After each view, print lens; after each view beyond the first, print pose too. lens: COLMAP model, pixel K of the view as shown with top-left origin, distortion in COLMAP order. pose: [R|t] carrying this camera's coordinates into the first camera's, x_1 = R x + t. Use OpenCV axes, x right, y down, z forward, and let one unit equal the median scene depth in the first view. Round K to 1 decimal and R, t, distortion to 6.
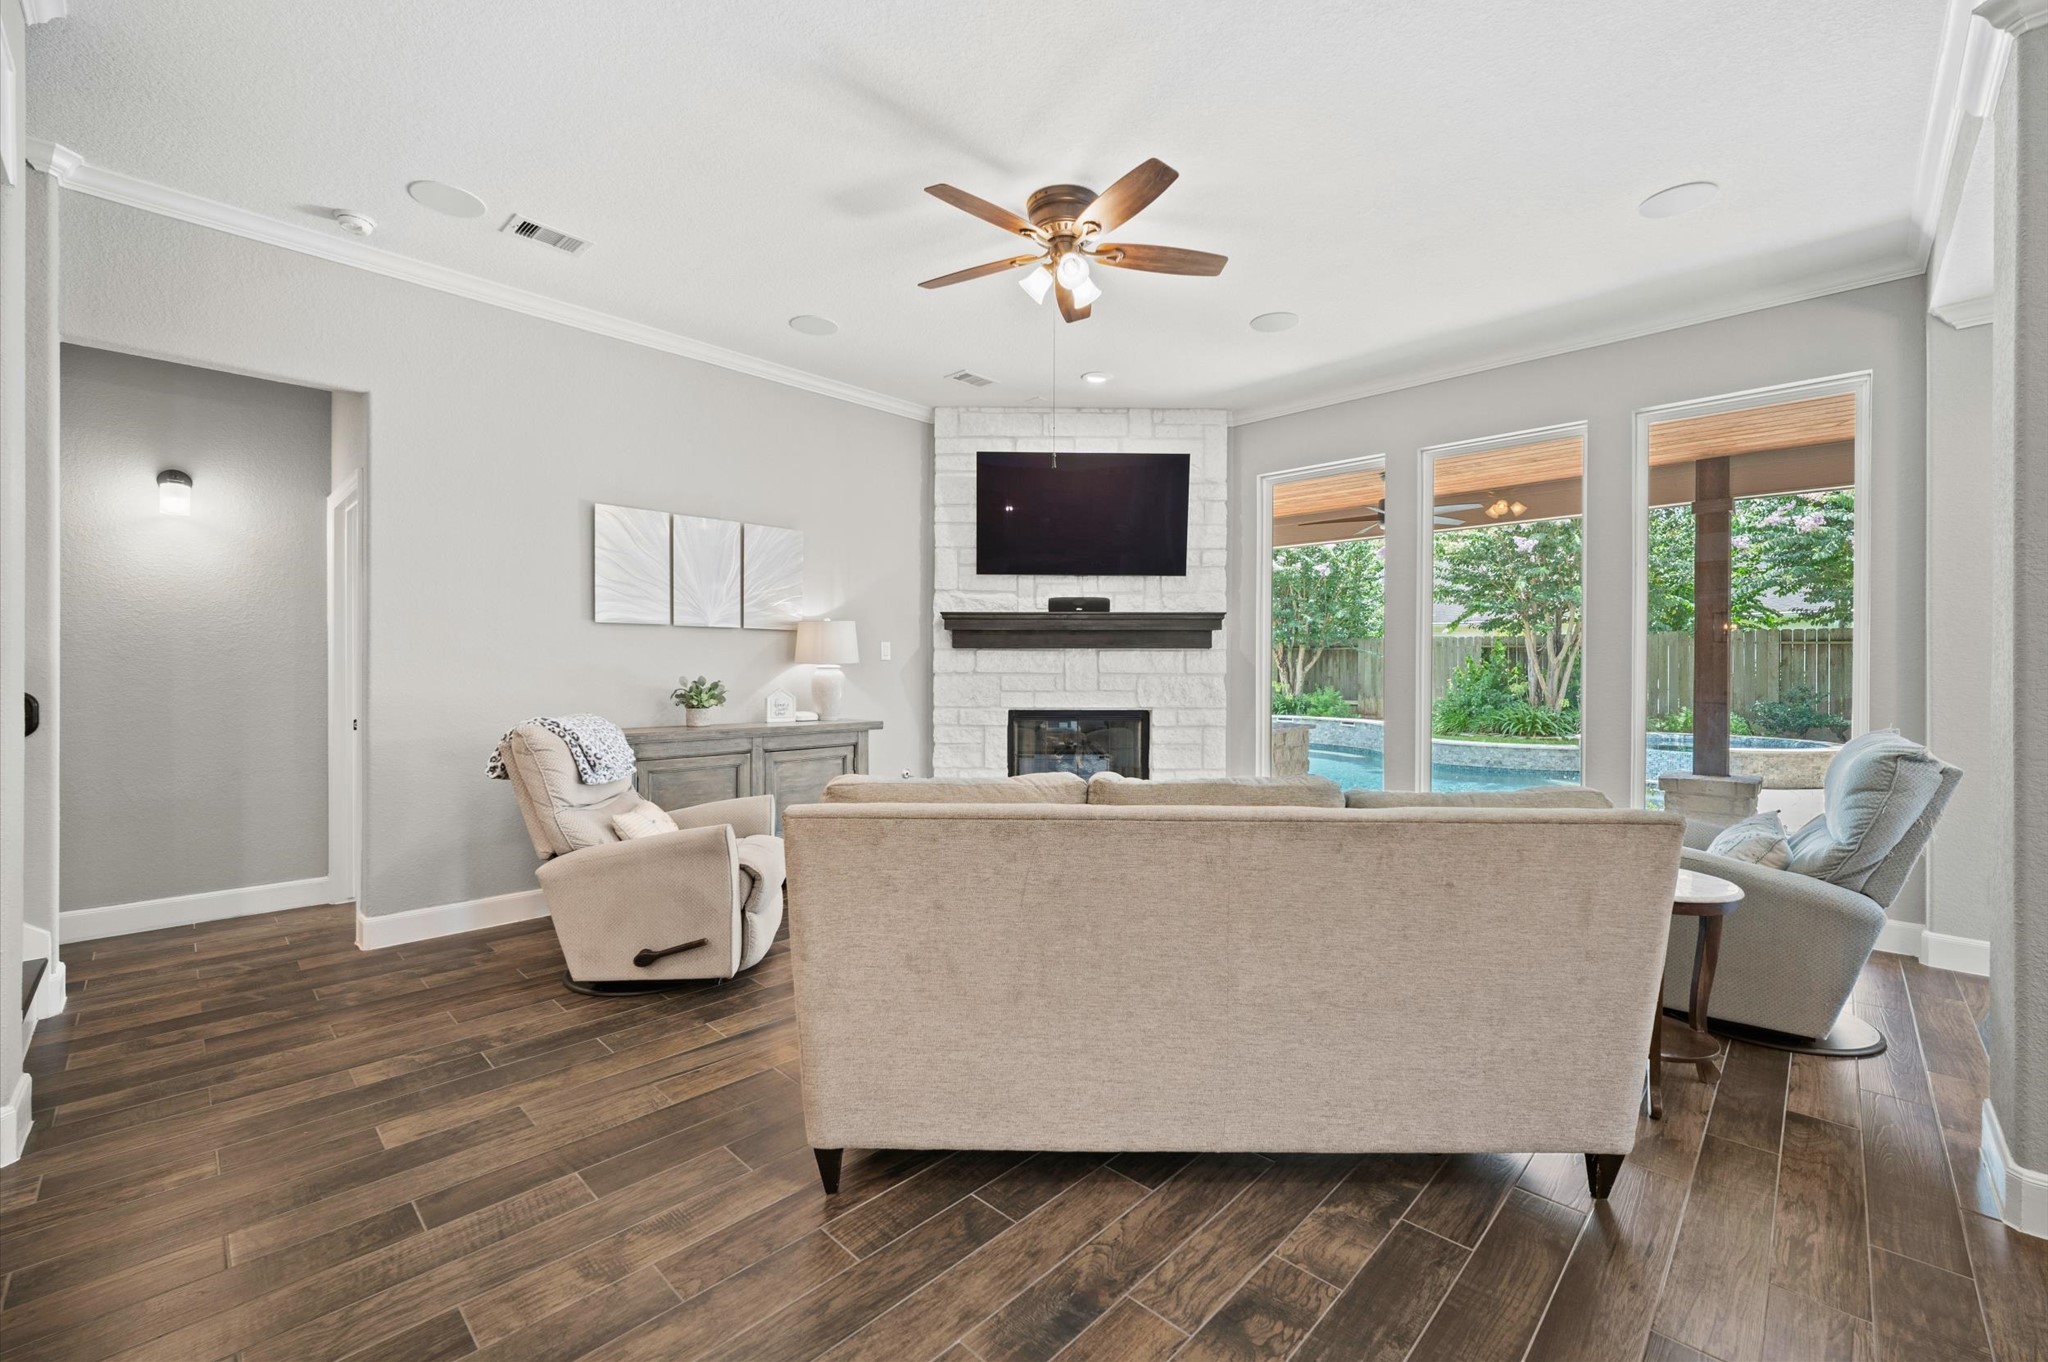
lens RADIAL K [[847.0, 0, 1018.6], [0, 847.0, 676.5], [0, 0, 1]] dist [-0.000809, -0.000301]
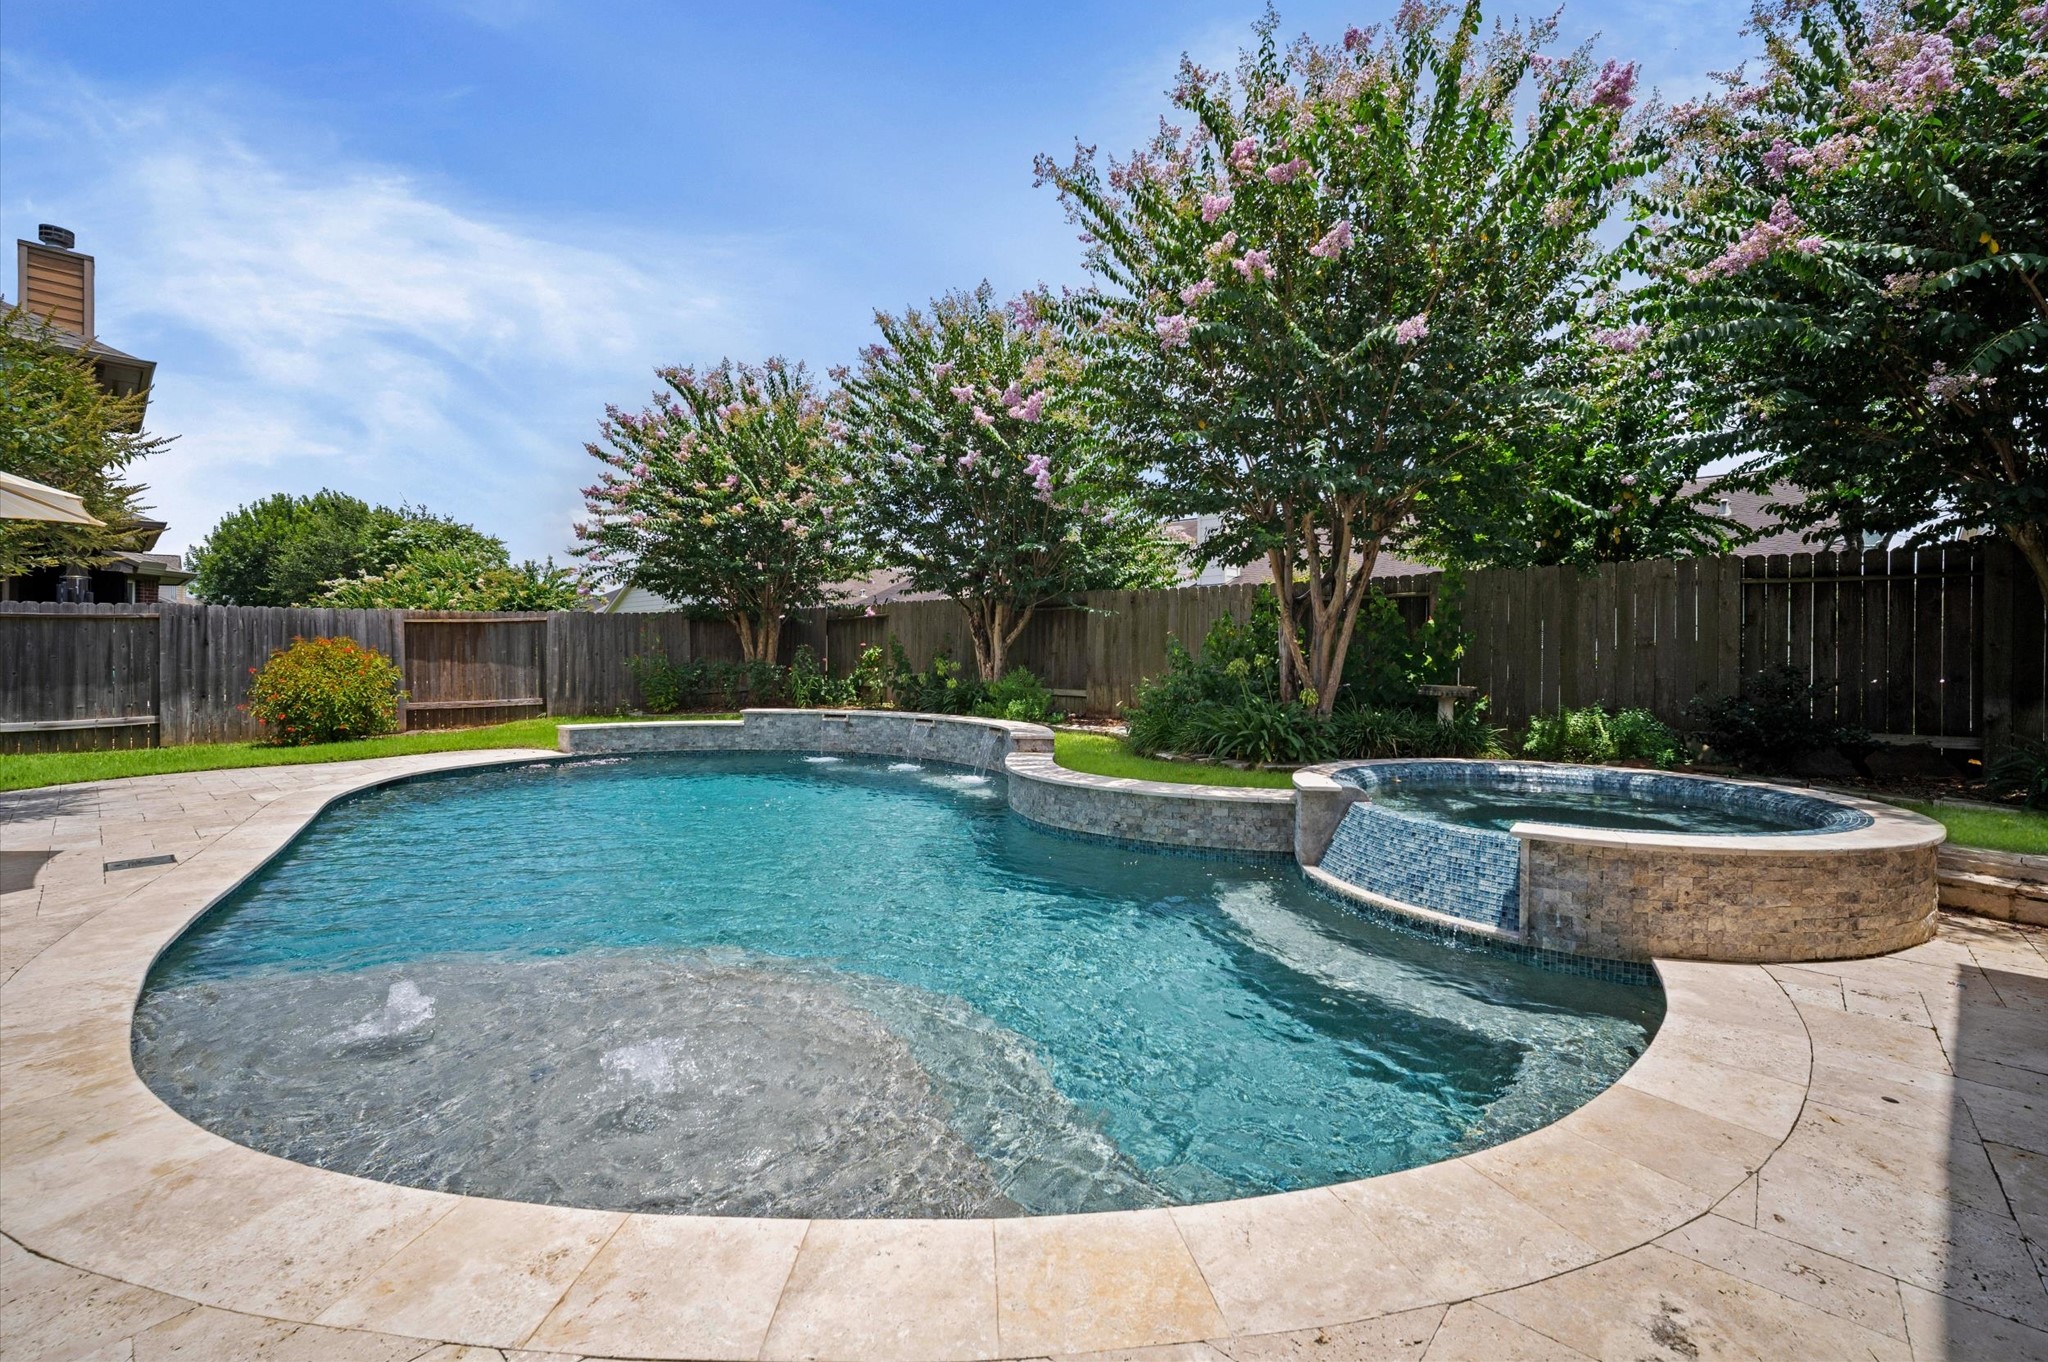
lens RADIAL K [[847.0, 0, 1040.6], [0, 847.0, 654.2], [0, 0, 1]] dist [-0.000809, -0.000301]
pose [[0.999269, 0.008428, 0.037280, 0.459320], [-0.007967, 0.999890, -0.012482, 0.012945], [-0.037381, 0.012176, 0.999227, 0.507410]]
